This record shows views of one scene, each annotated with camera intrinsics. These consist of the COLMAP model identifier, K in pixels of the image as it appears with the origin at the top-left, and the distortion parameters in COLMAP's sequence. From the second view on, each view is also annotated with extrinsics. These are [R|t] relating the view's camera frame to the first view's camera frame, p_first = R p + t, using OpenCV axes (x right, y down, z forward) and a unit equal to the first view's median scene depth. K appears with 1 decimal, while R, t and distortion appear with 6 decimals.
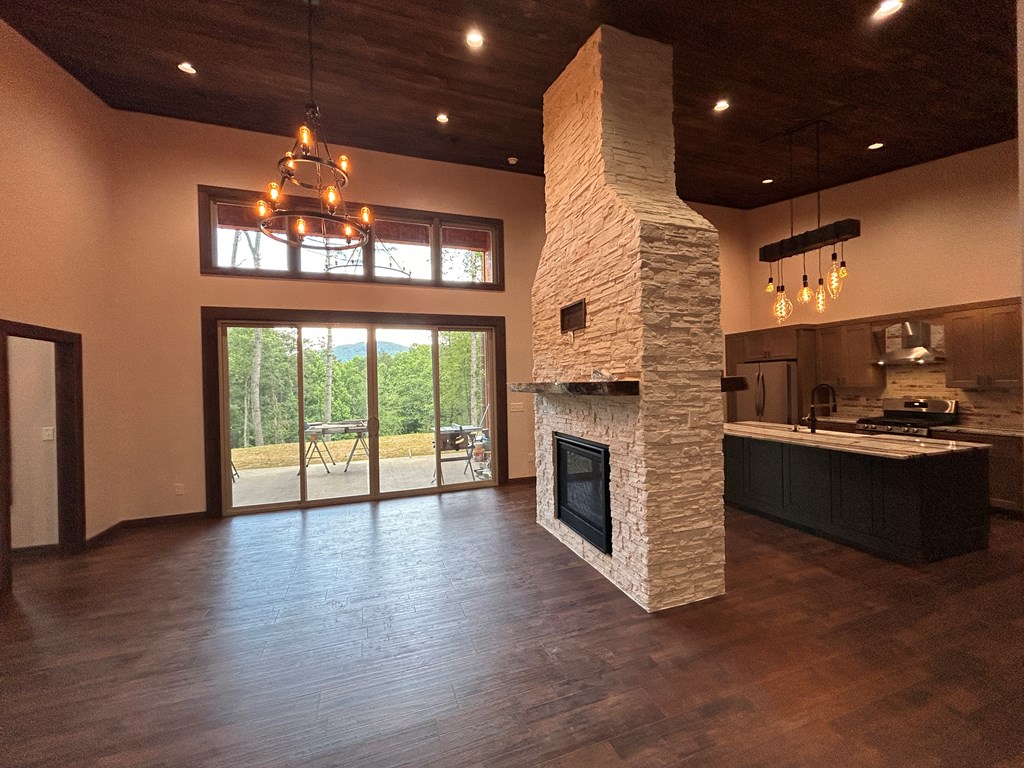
lens RADIAL K [[410.8, 0, 507.8], [0, 410.8, 384.0], [0, 0, 1]] dist [0.003866, -0.001377]
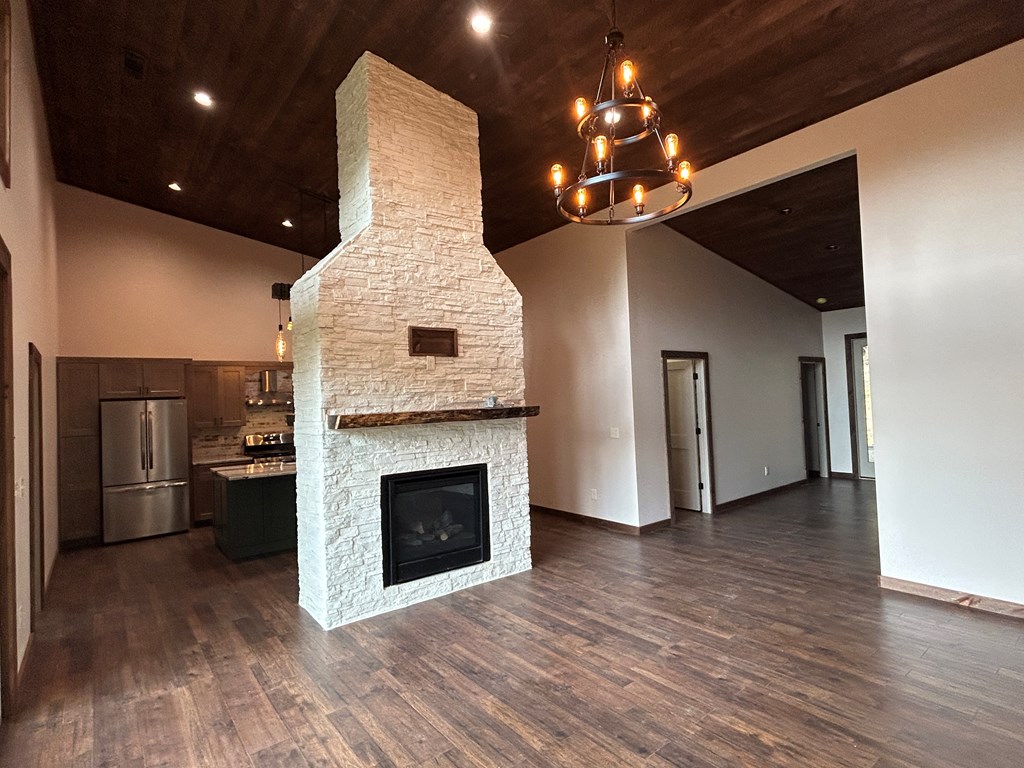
lens RADIAL K [[532.3, 0, 508.7], [0, 532.3, 386.6], [0, 0, 1]] dist [-0.002380, 0.003509]
pose [[-0.326210, 0.058871, 0.943462, -0.971457], [0.048794, 0.997777, -0.045389, 0.004021], [-0.944037, 0.031229, -0.328358, 1.145775]]
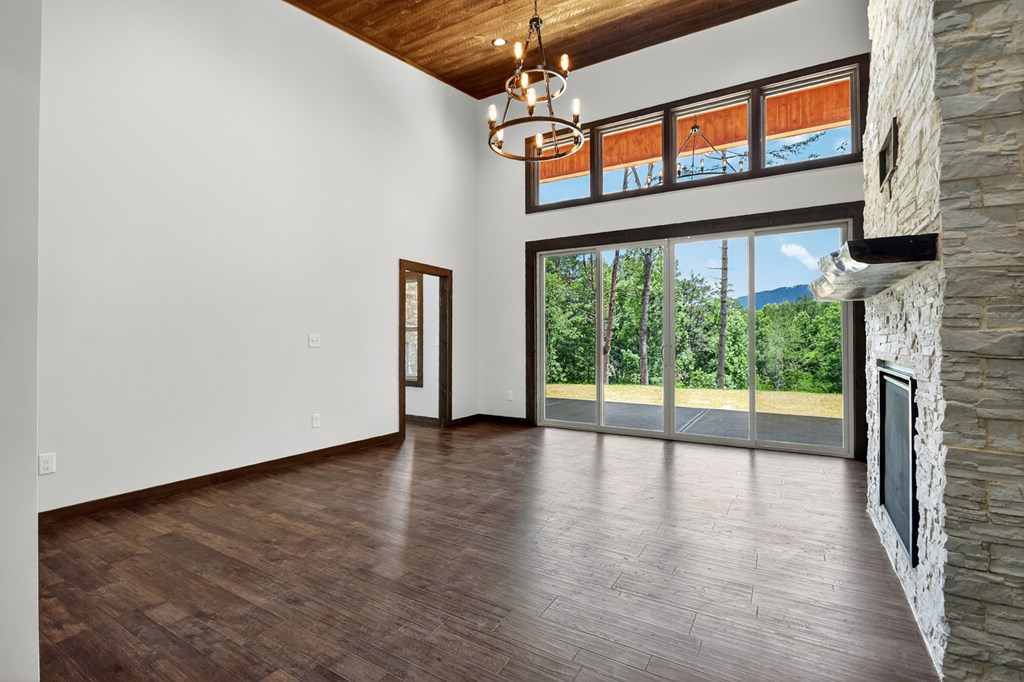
lens RADIAL K [[460.5, 0, 501.9], [0, 460.5, 333.2], [0, 0, 1]] dist [0.010184, -0.010701]
pose [[0.639760, 0.015766, -0.768413, 0.284837], [-0.022096, 0.999754, 0.002116, 0.089138], [0.768257, 0.015625, 0.639951, 0.140947]]
